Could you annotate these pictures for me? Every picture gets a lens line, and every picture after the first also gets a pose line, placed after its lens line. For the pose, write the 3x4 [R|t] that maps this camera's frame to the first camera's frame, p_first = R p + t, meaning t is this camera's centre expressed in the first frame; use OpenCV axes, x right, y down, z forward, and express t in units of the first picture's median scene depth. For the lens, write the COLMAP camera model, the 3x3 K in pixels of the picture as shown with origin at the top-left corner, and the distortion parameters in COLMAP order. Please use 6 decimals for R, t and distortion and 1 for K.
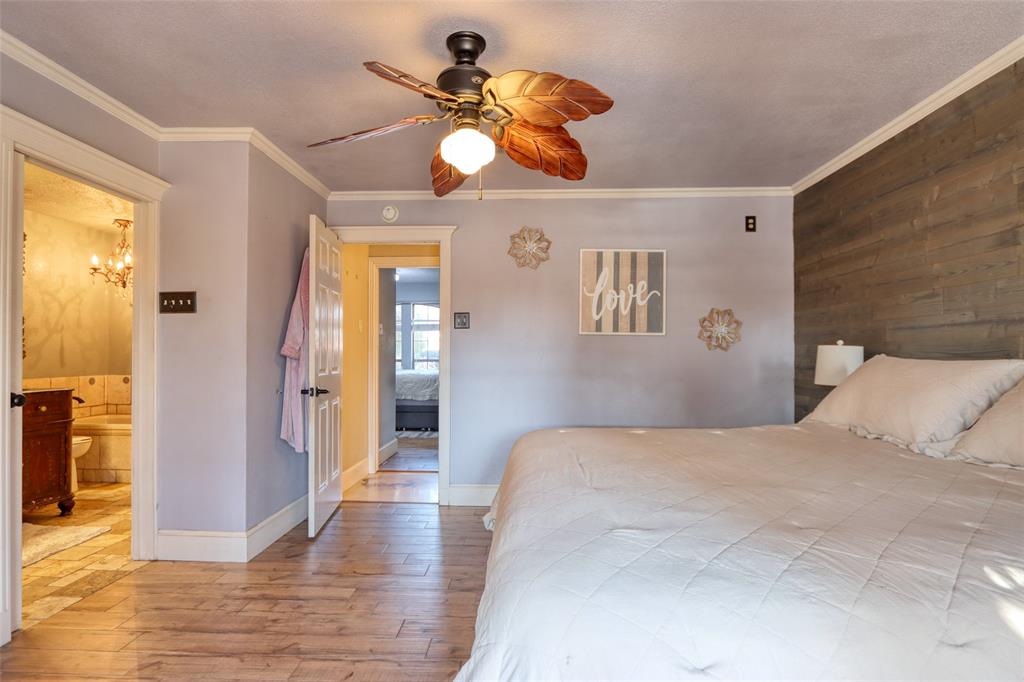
lens RADIAL K [[517.9, 0, 514.7], [0, 517.9, 349.8], [0, 0, 1]] dist [-0.016450, 0.003734]
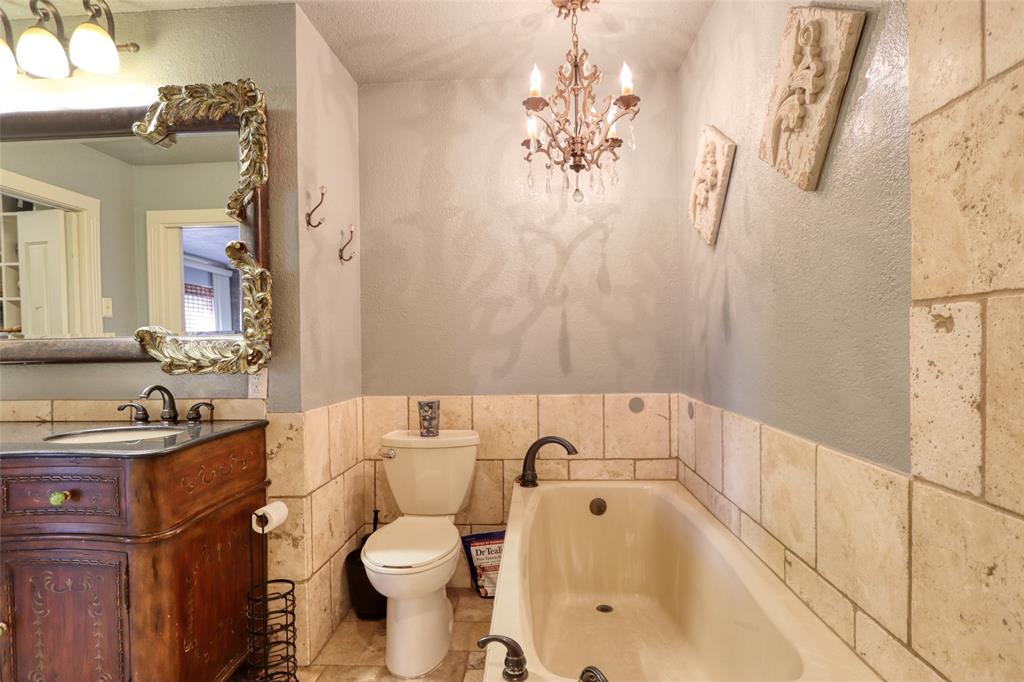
lens RADIAL K [[517.9, 0, 514.7], [0, 517.9, 349.8], [0, 0, 1]] dist [-0.016450, 0.003734]
pose [[-0.010752, 0.008355, -0.999907, -0.385654], [0.022882, 0.999705, 0.008107, 0.005973], [0.999680, -0.022793, -0.010940, 0.963817]]
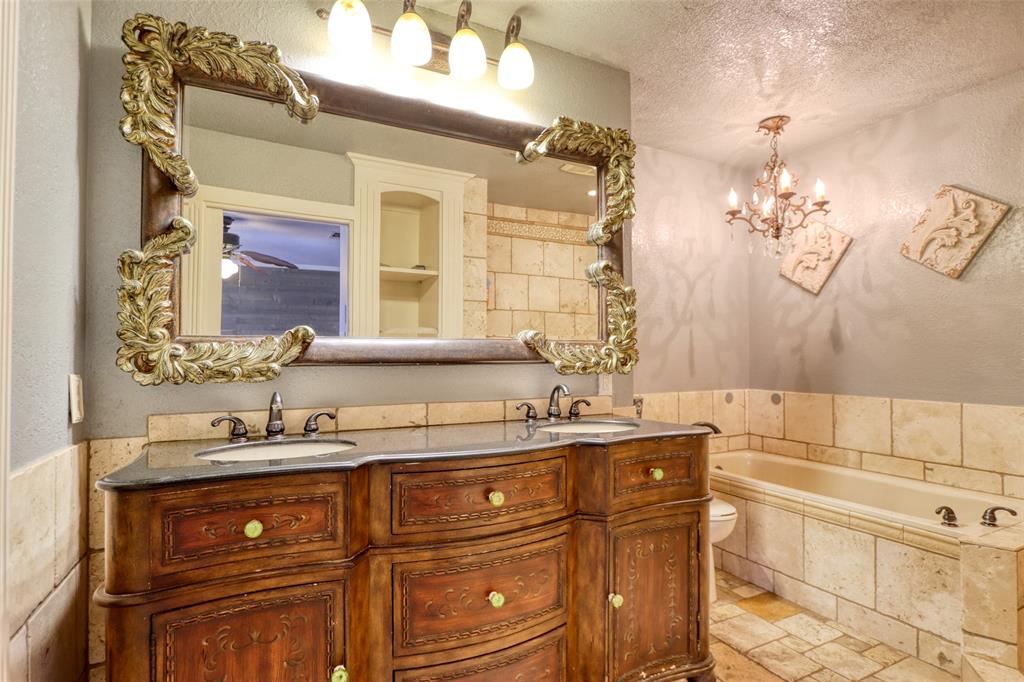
lens RADIAL K [[517.9, 0, 514.7], [0, 517.9, 349.8], [0, 0, 1]] dist [-0.016450, 0.003734]
pose [[0.491983, -0.017495, -0.870429, -0.413772], [0.011073, 0.999843, -0.013838, 0.006677], [0.870535, -0.002830, 0.492099, 0.471861]]
